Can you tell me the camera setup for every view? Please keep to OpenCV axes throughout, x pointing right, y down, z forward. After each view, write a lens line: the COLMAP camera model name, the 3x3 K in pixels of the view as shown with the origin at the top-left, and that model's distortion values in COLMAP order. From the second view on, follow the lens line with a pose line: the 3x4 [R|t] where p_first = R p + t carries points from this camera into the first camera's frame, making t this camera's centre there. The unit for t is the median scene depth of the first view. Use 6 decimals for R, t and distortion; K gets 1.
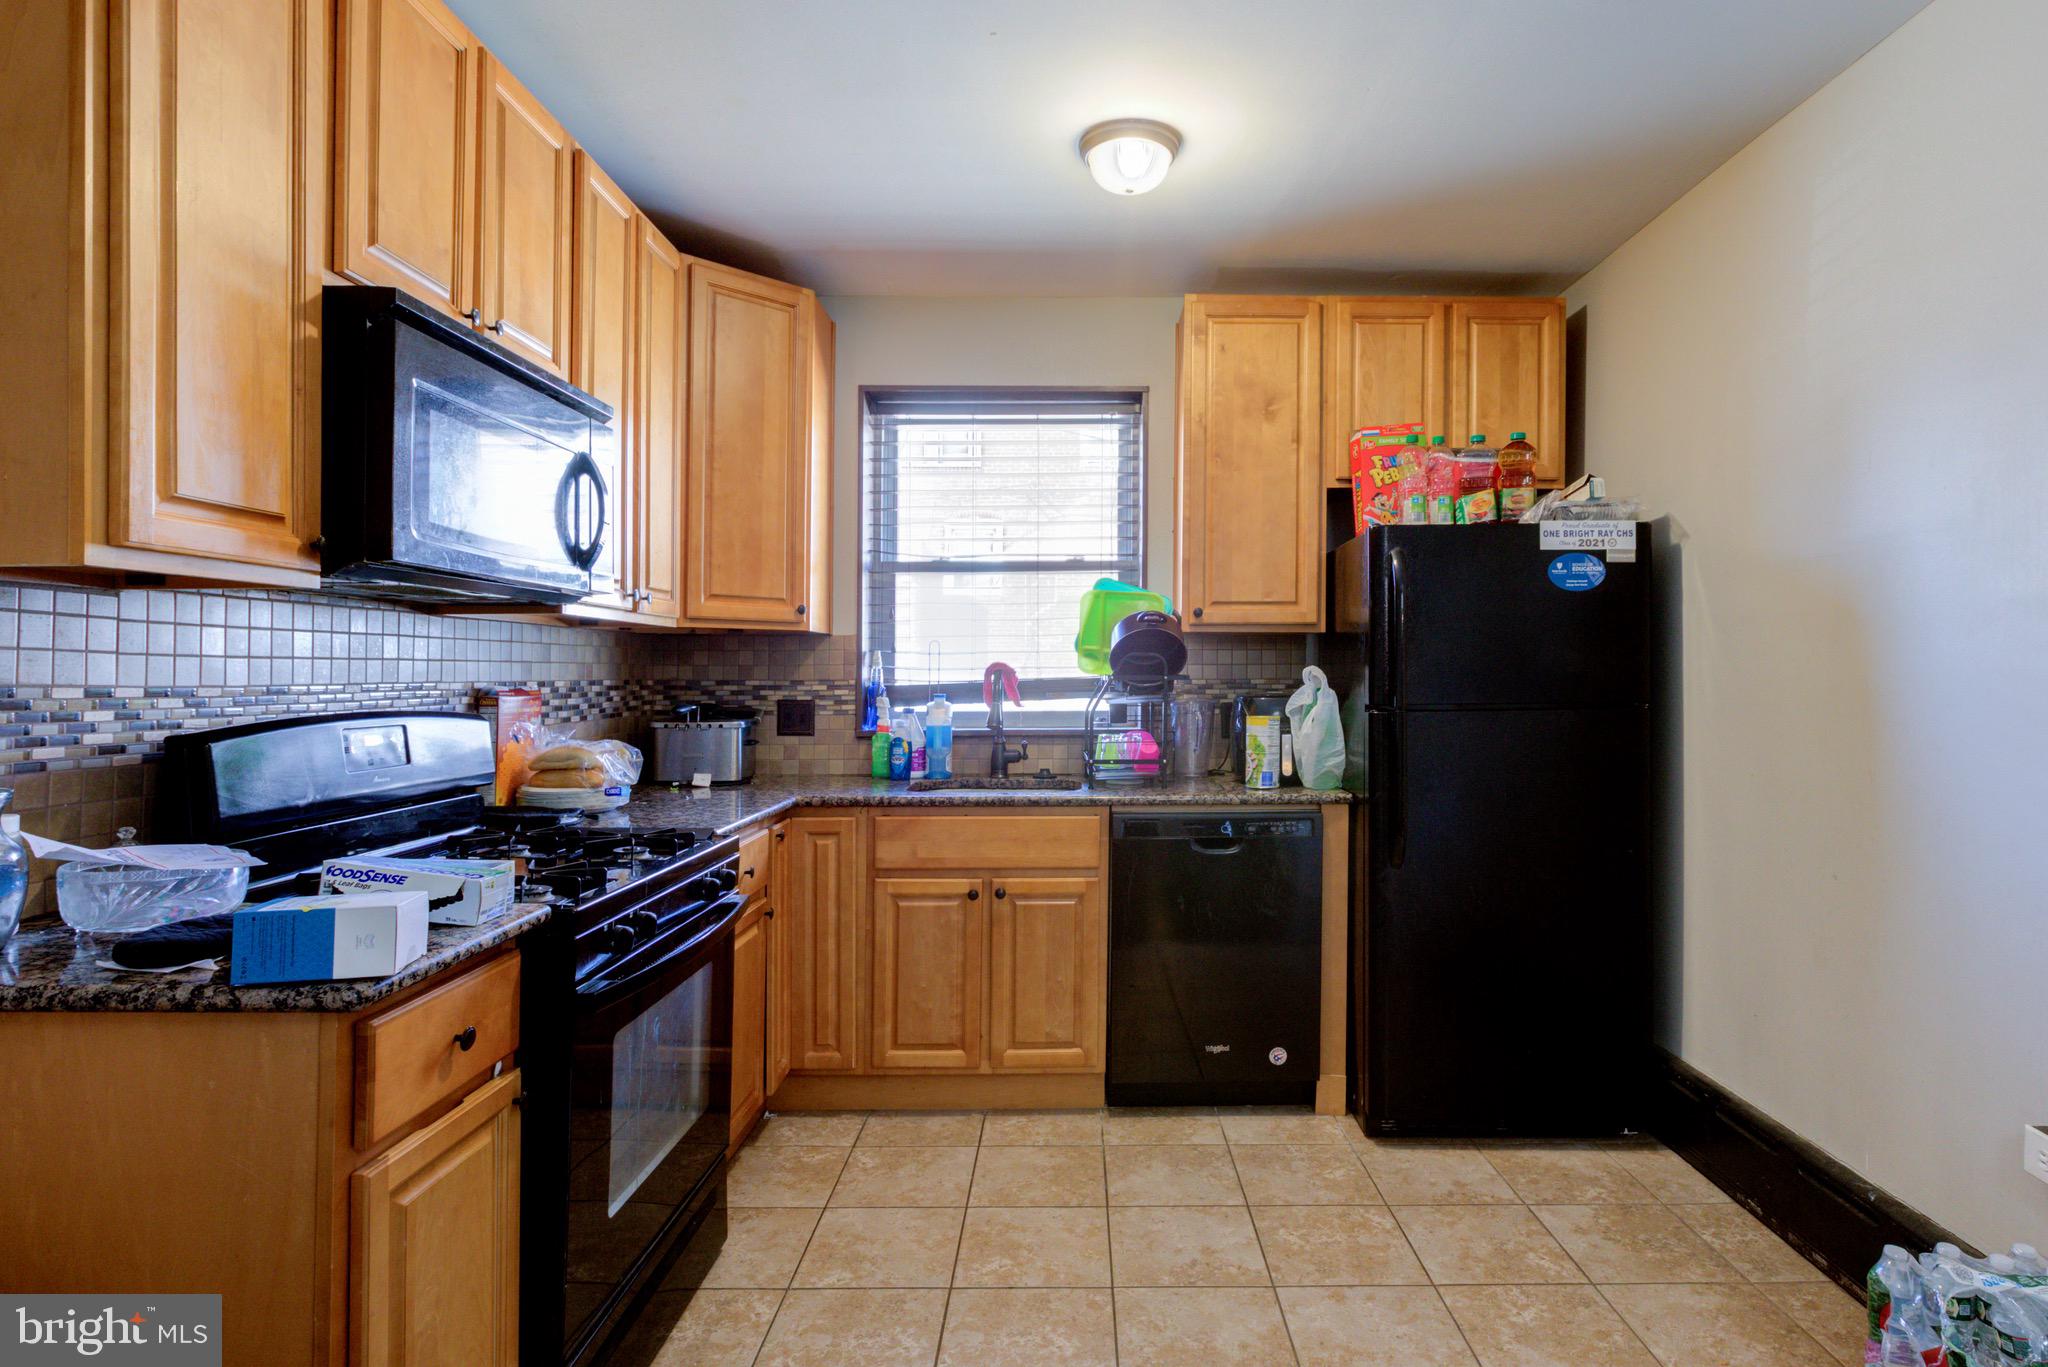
lens RADIAL K [[1071.9, 0, 1032.9], [0, 1071.9, 683.0], [0, 0, 1]] dist [-0.007058, 0.002582]
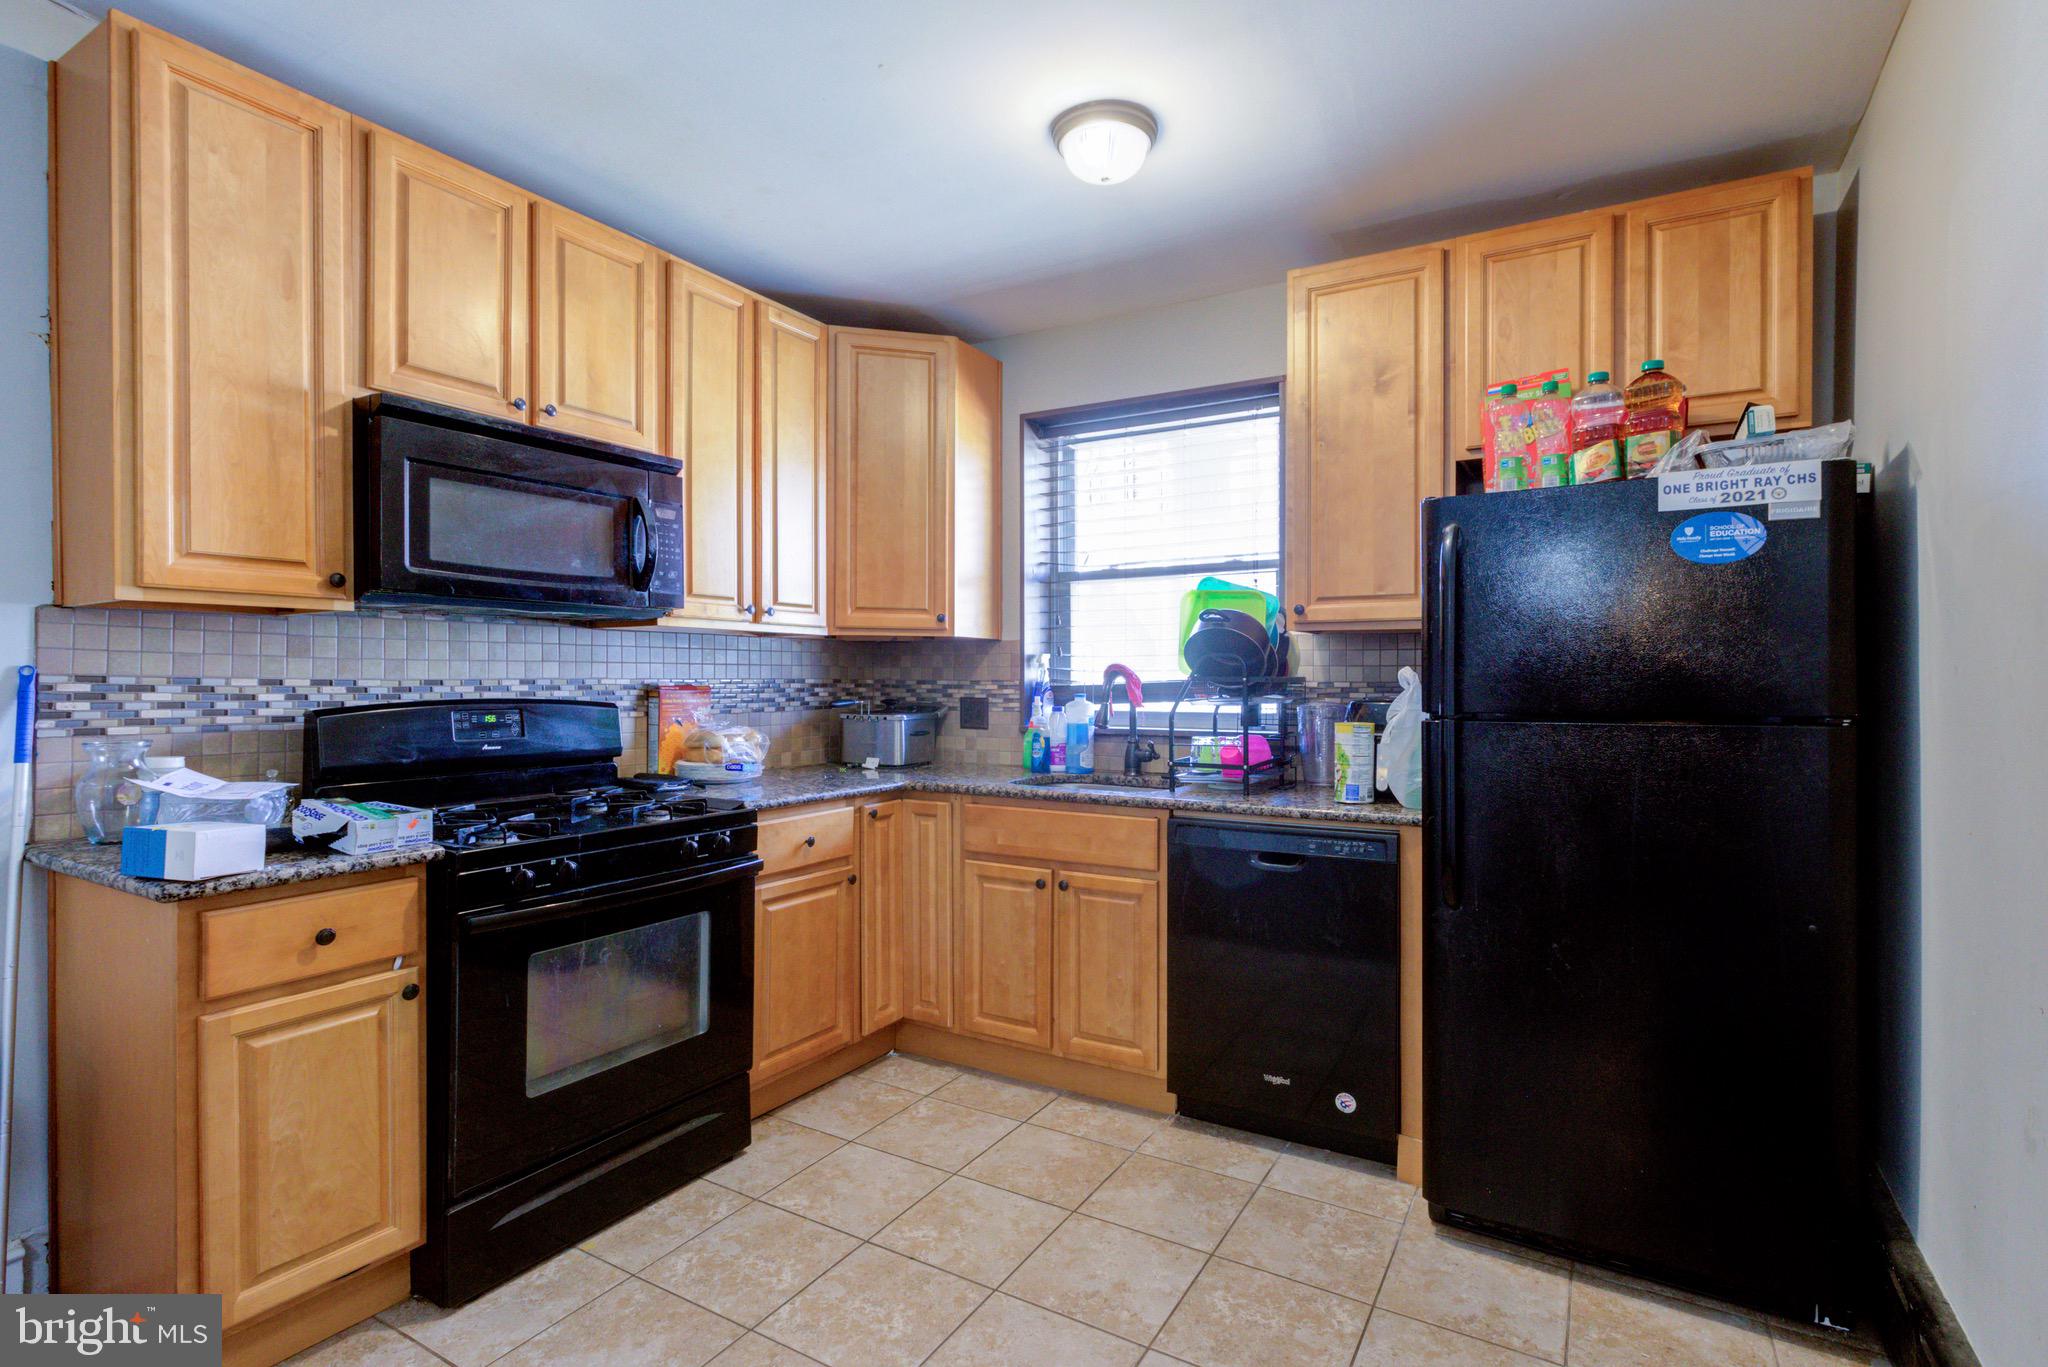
lens RADIAL K [[939.0, 0, 1017.9], [0, 939.0, 685.0], [0, 0, 1]] dist [-0.010653, 0.004964]
pose [[0.866046, 0.008444, -0.499894, 0.383405], [-0.008889, 0.999959, 0.001491, 0.000866], [0.499886, 0.003153, 0.866085, 0.187448]]
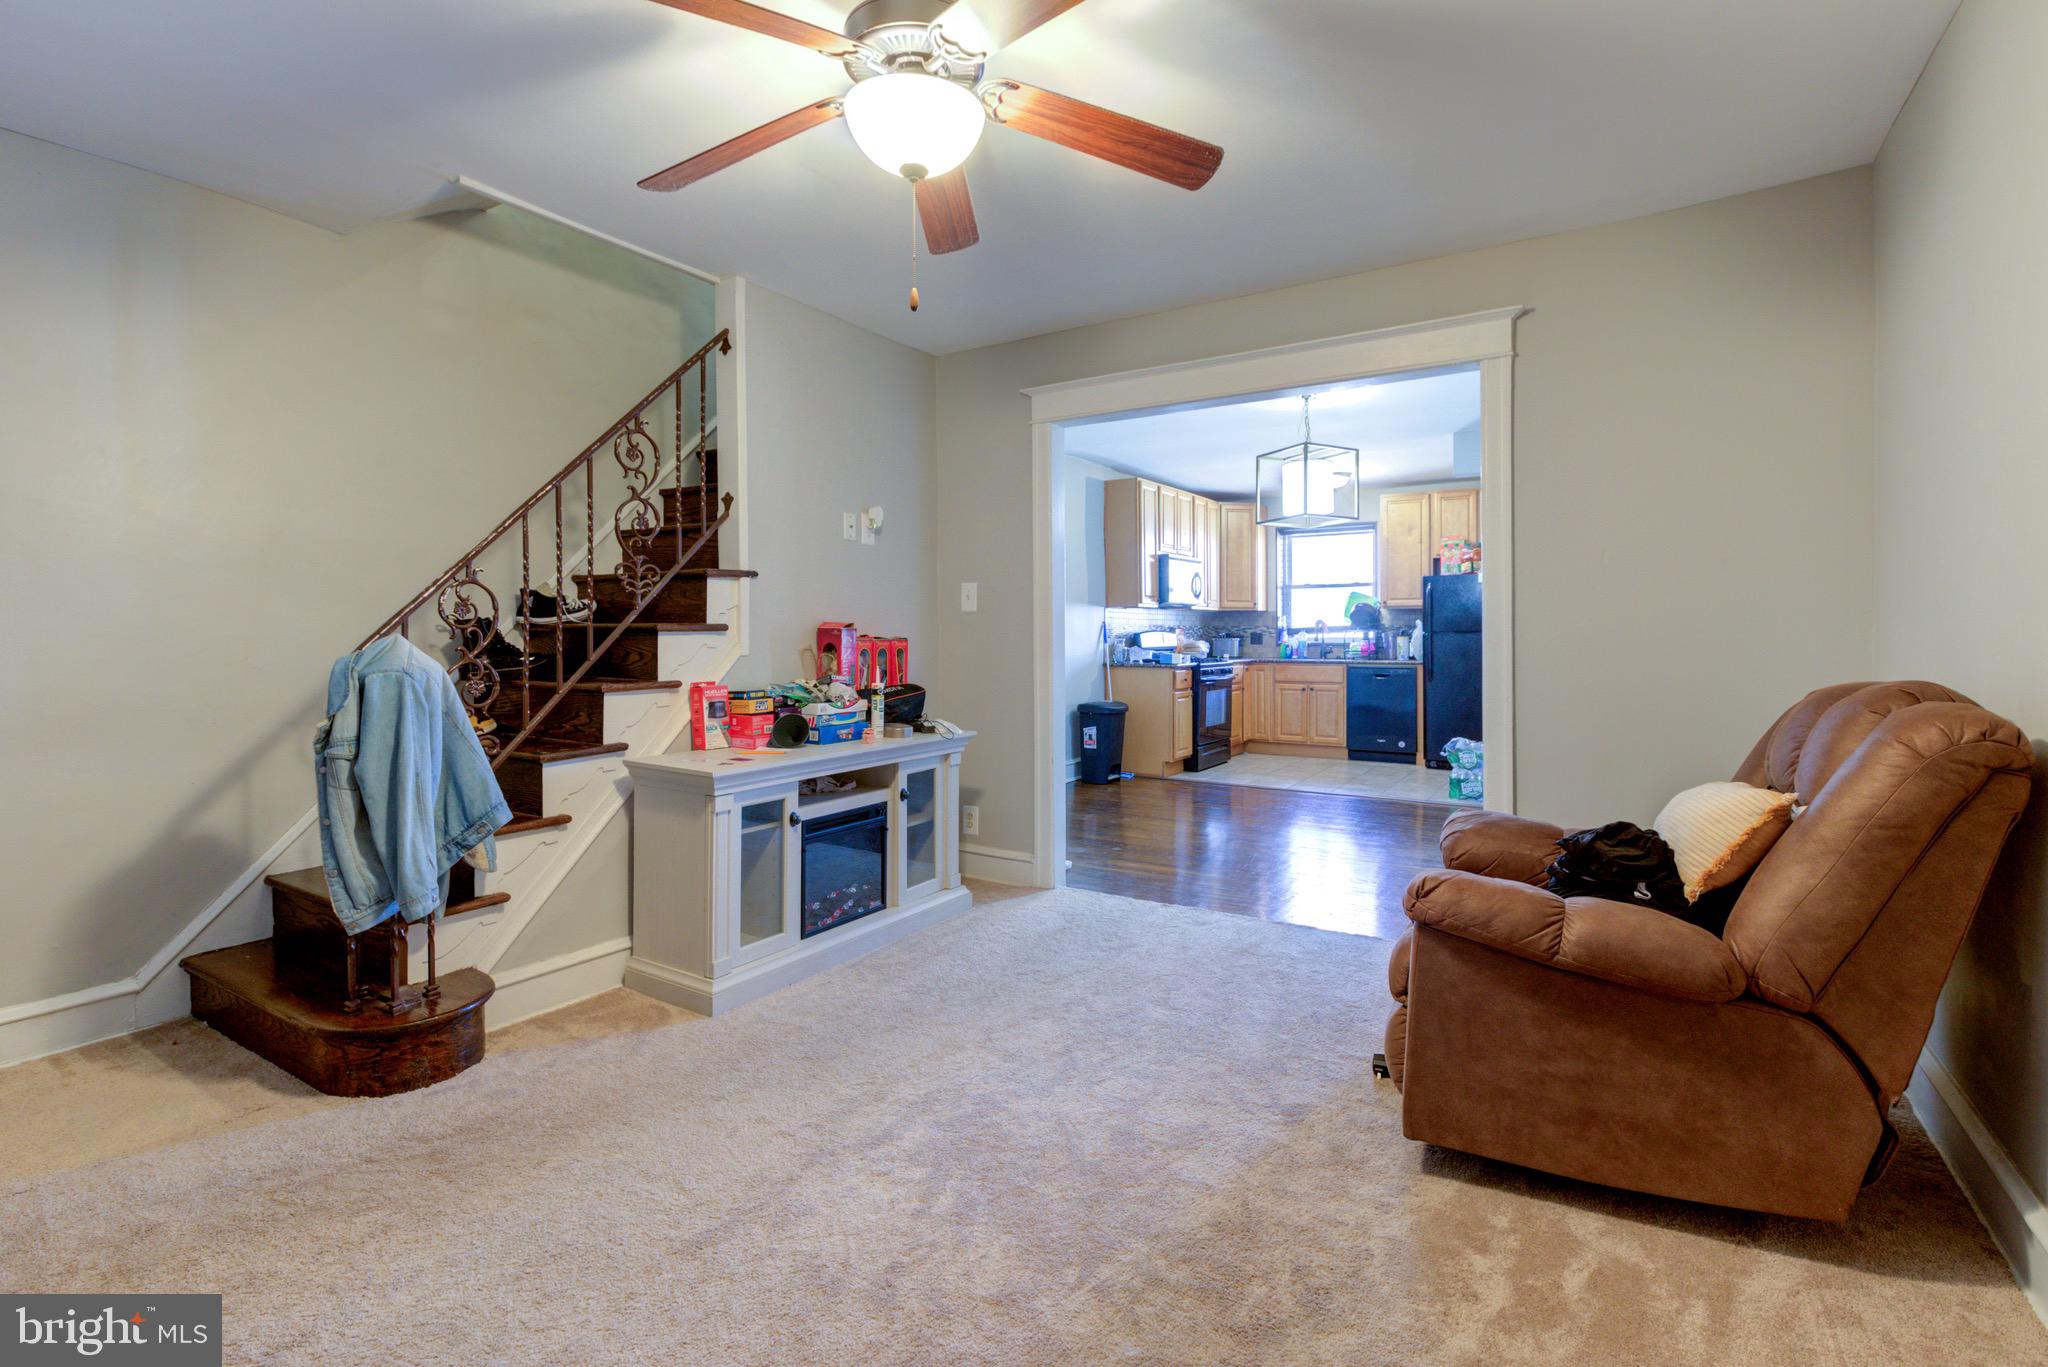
lens RADIAL K [[939.0, 0, 1020.1], [0, 939.0, 644.1], [0, 0, 1]] dist [-0.010653, 0.004964]
pose [[0.862085, 0.005504, -0.506734, 0.665804], [-0.004377, 0.999985, 0.003414, 0.050946], [0.506745, -0.000725, 0.862096, -1.980390]]
